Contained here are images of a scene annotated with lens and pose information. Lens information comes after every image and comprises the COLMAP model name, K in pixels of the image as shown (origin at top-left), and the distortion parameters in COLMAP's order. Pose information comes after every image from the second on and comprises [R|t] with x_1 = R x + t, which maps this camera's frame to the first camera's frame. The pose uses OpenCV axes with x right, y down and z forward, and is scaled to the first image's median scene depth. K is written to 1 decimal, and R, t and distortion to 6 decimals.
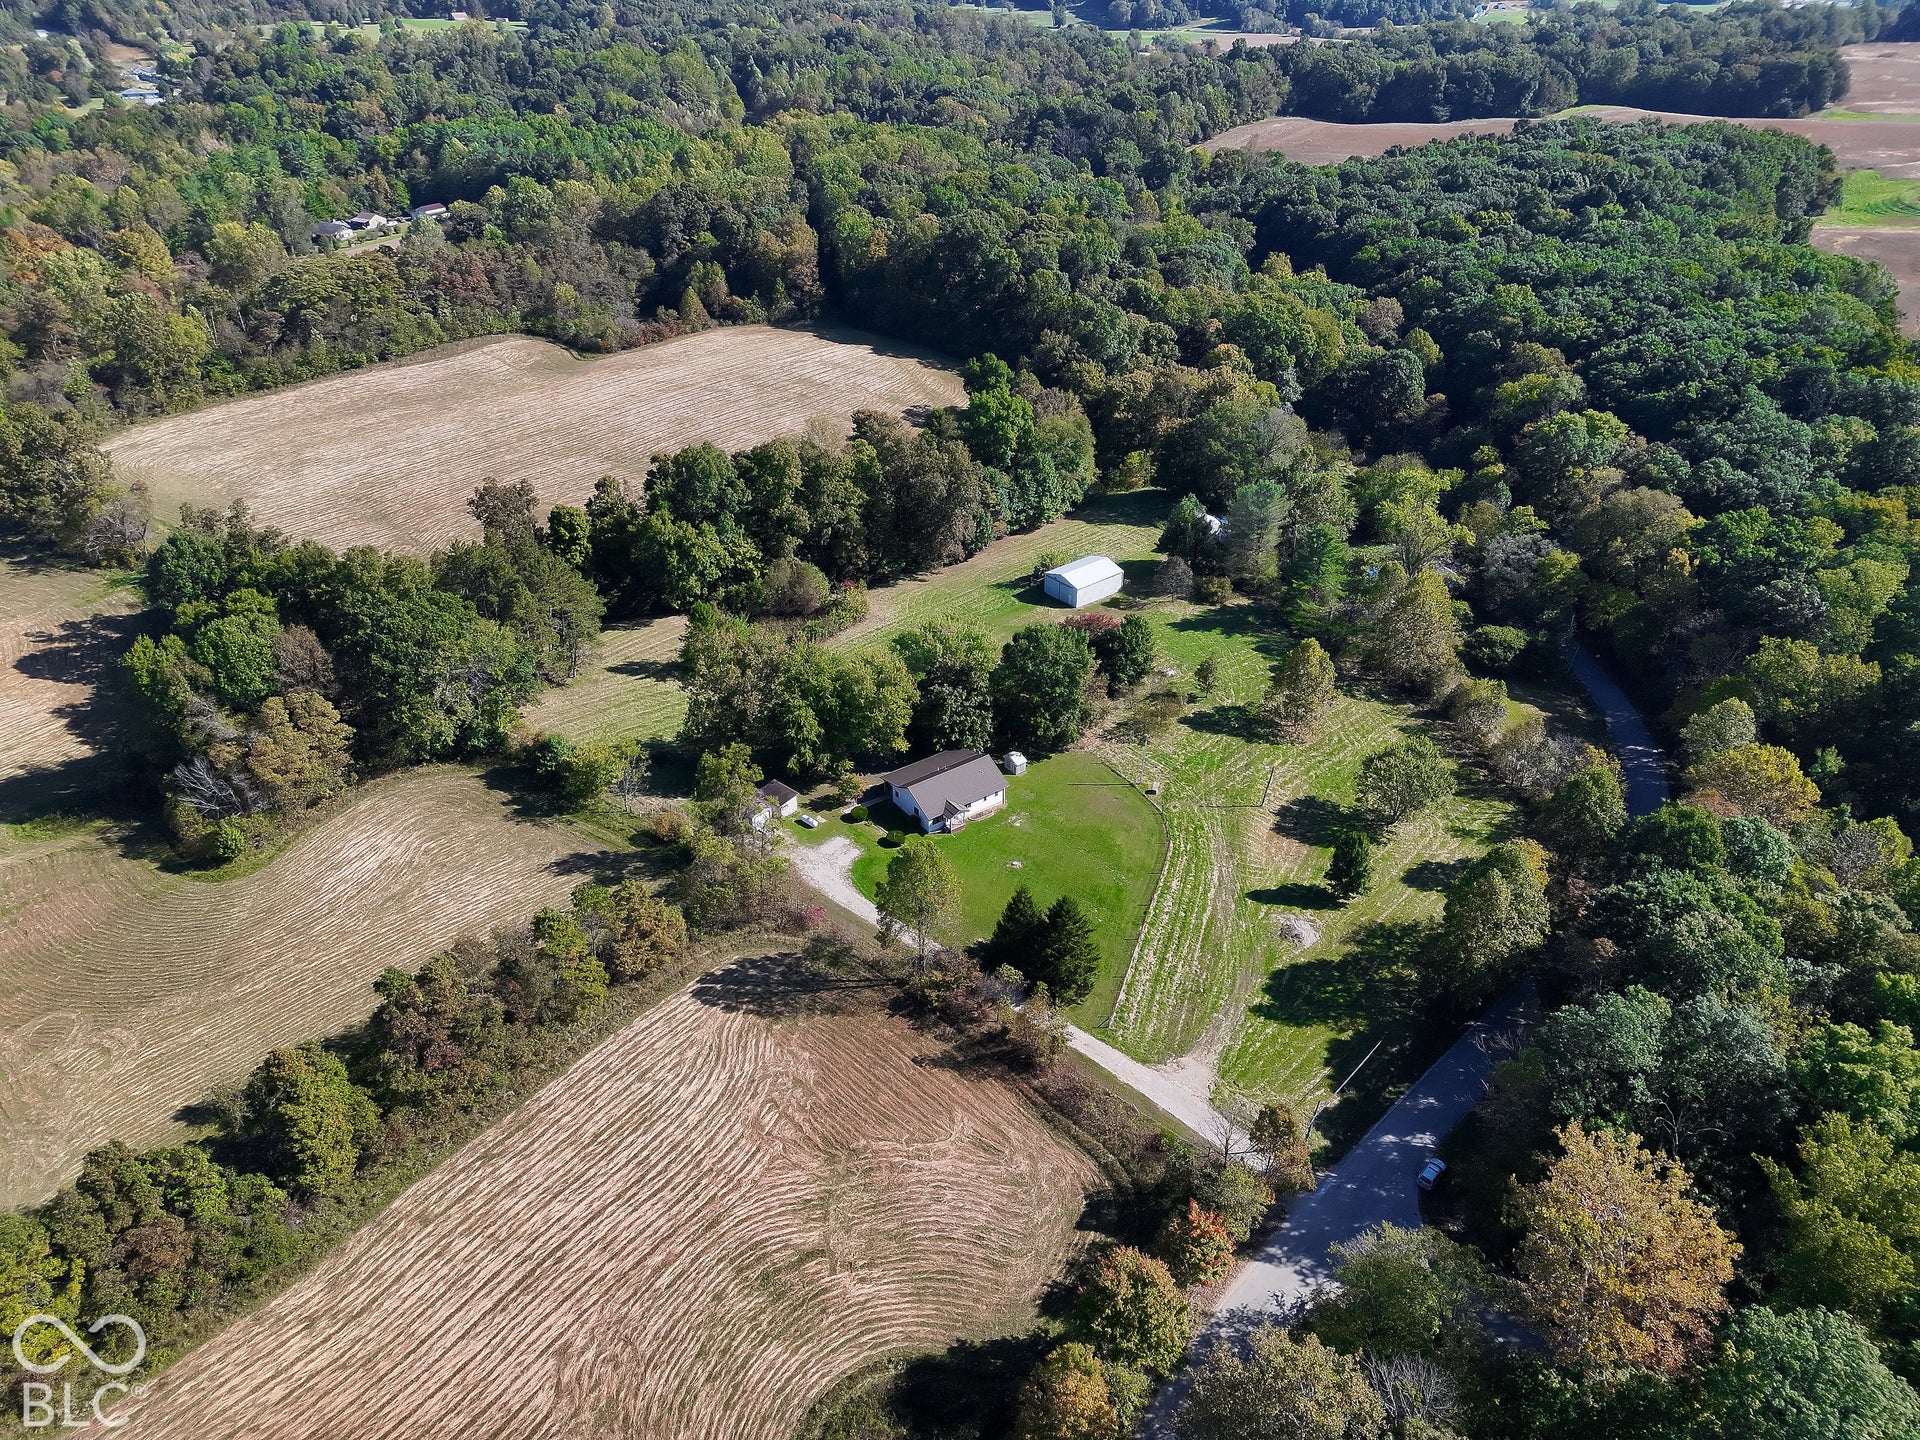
lens RADIAL K [[1342.8, 0, 960.0], [0, 1342.8, 720.0], [0, 0, 1]] dist [0.072700, -0.071063]
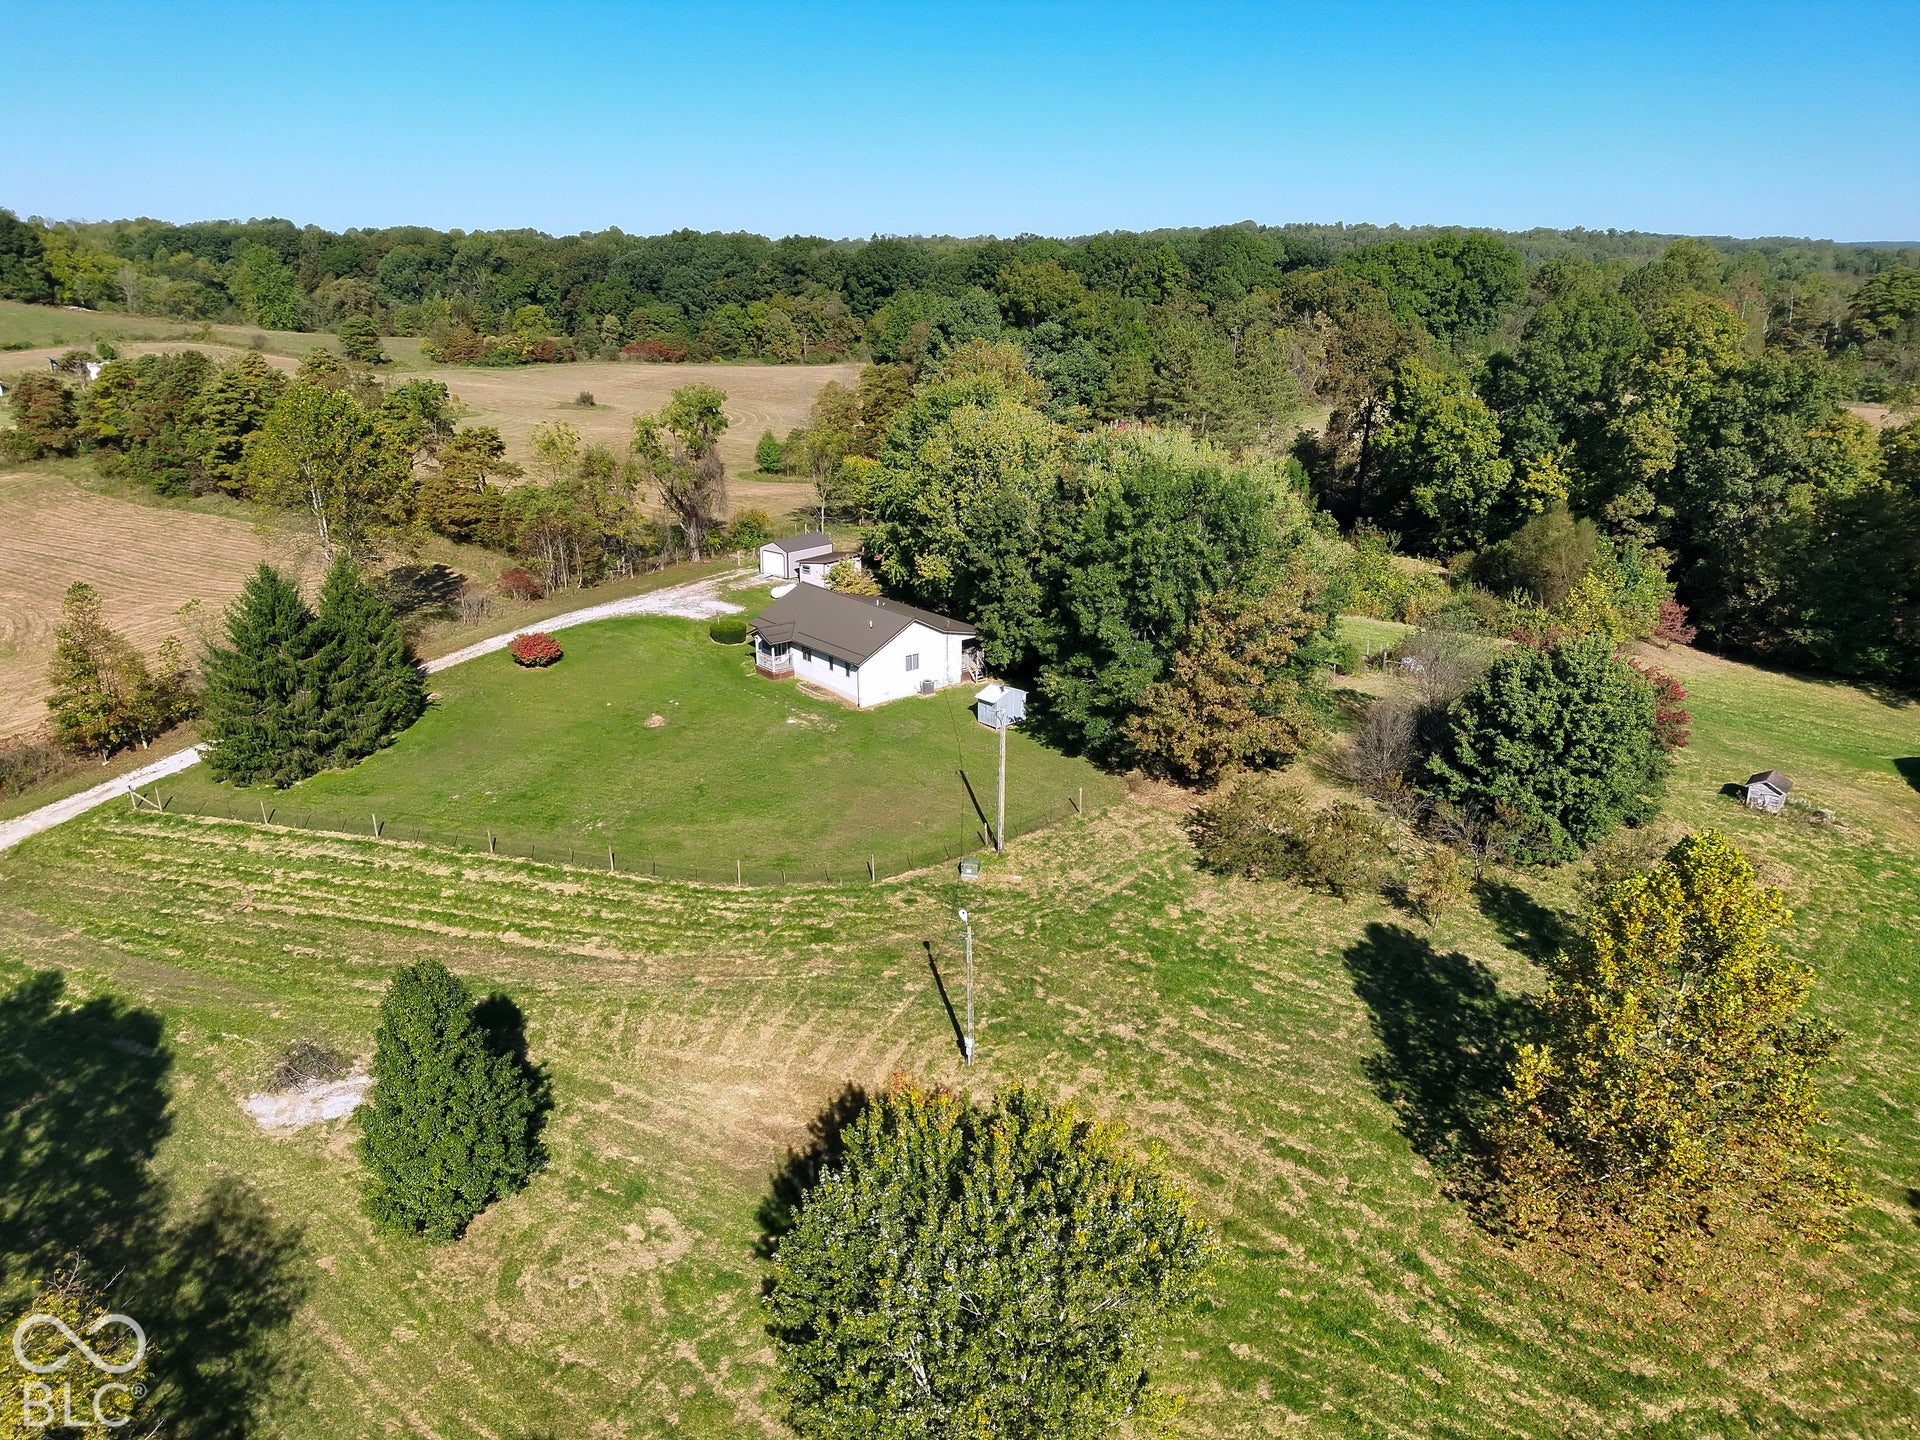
lens RADIAL K [[1342.8, 0, 960.0], [0, 1342.8, 720.0], [0, 0, 1]] dist [0.072700, -0.071063]
pose [[0.071422, 0.327048, -0.942305, 0.350088], [-0.527786, 0.814018, 0.242520, -0.049792], [0.846369, 0.480014, 0.230751, 0.655926]]
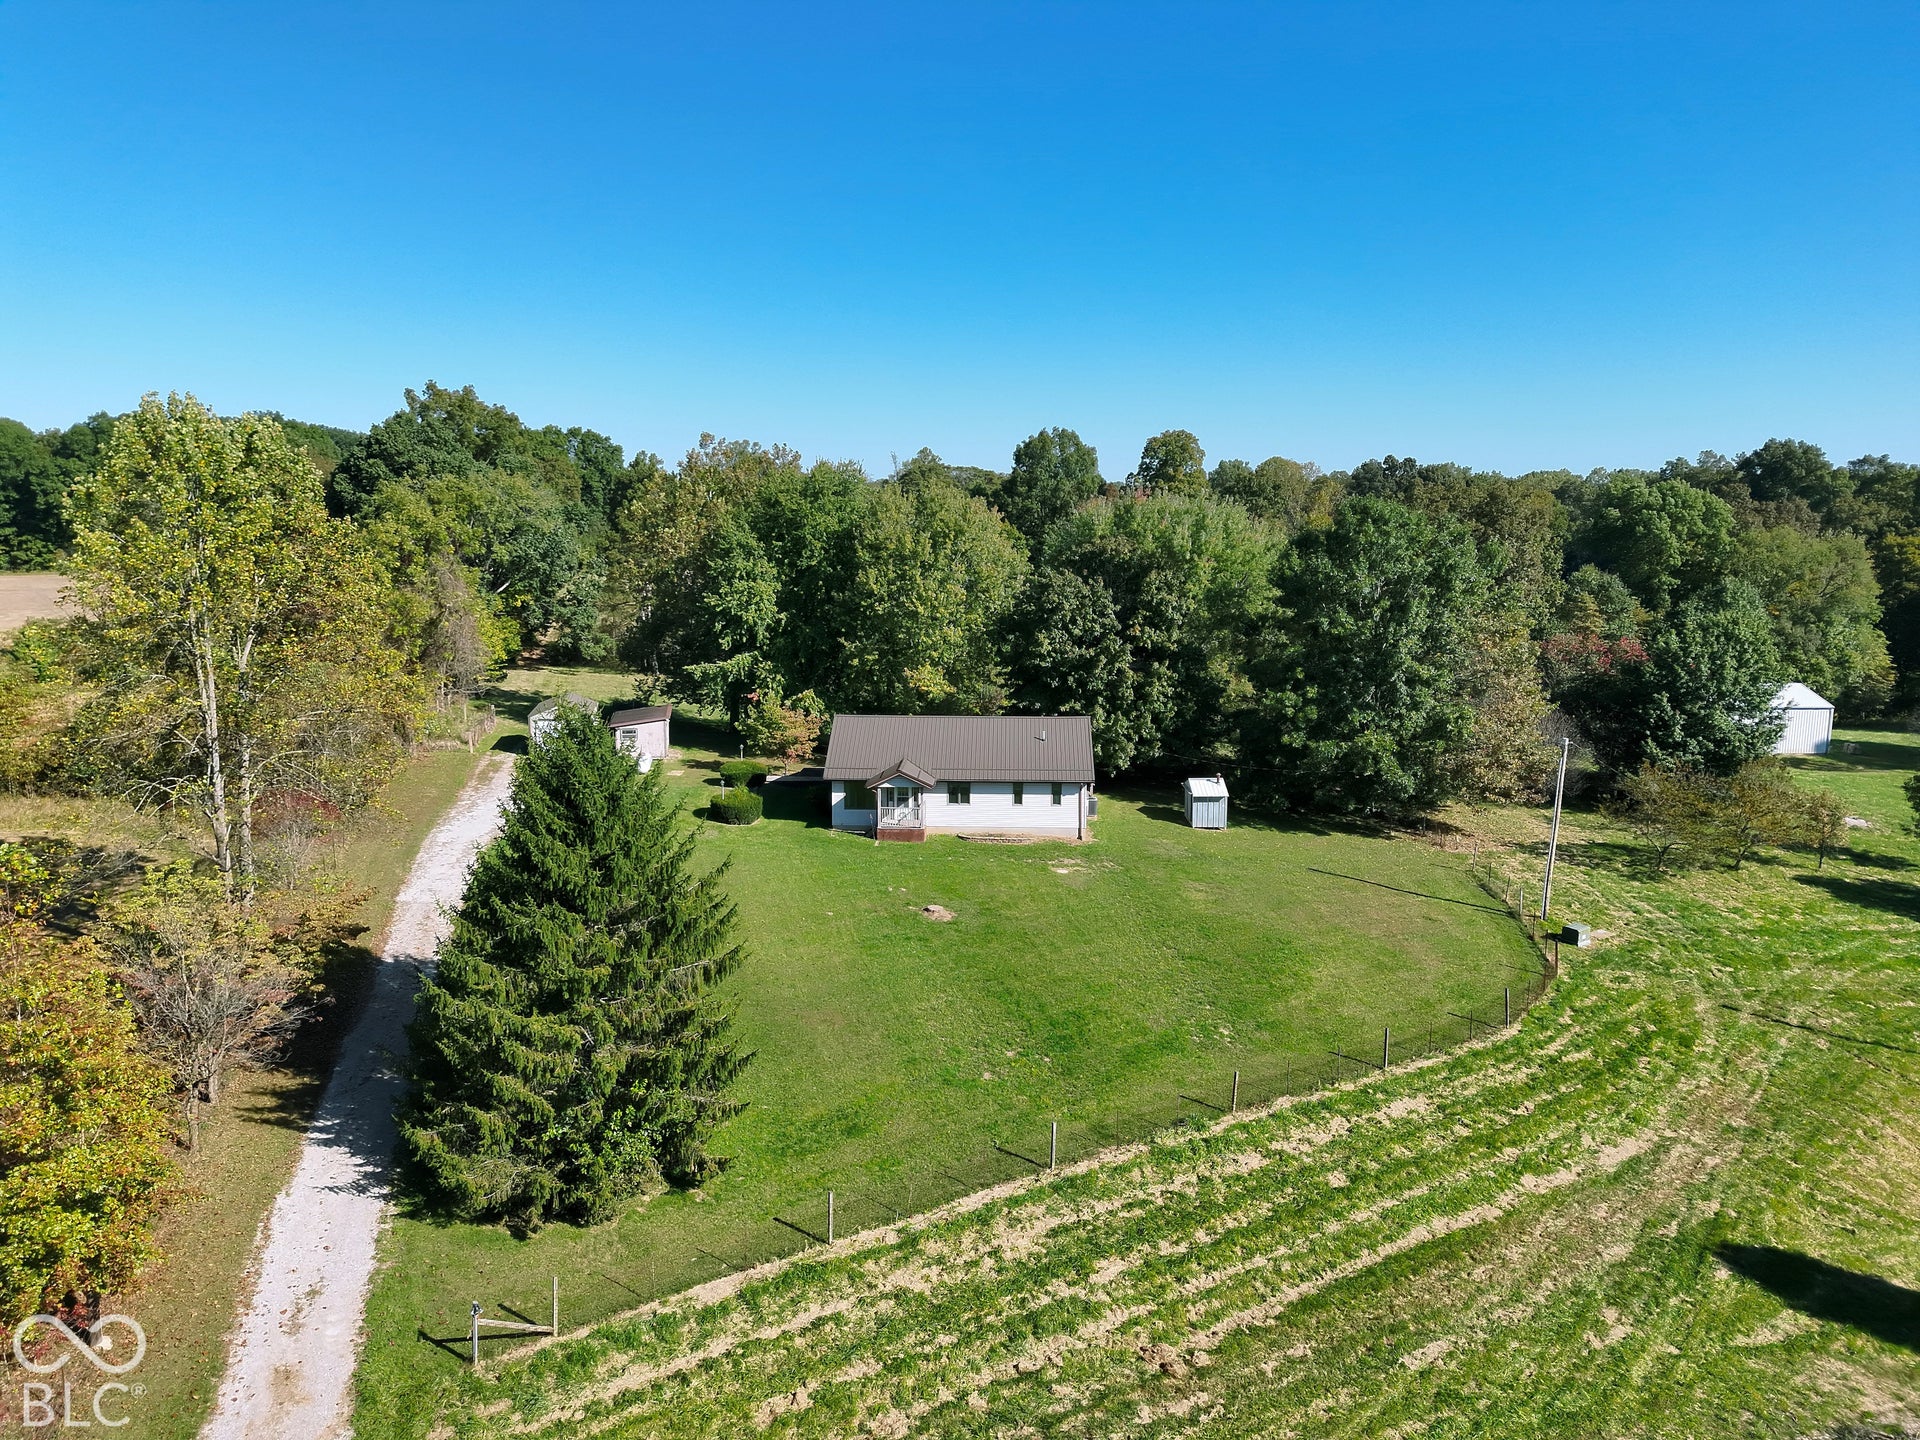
lens RADIAL K [[1342.8, 0, 960.0], [0, 1342.8, 720.0], [0, 0, 1]] dist [0.072700, -0.071063]
pose [[0.788015, 0.104093, -0.606793, 0.159148], [-0.327051, 0.905812, -0.269337, 0.101214], [0.521604, 0.410694, 0.747837, 0.495996]]
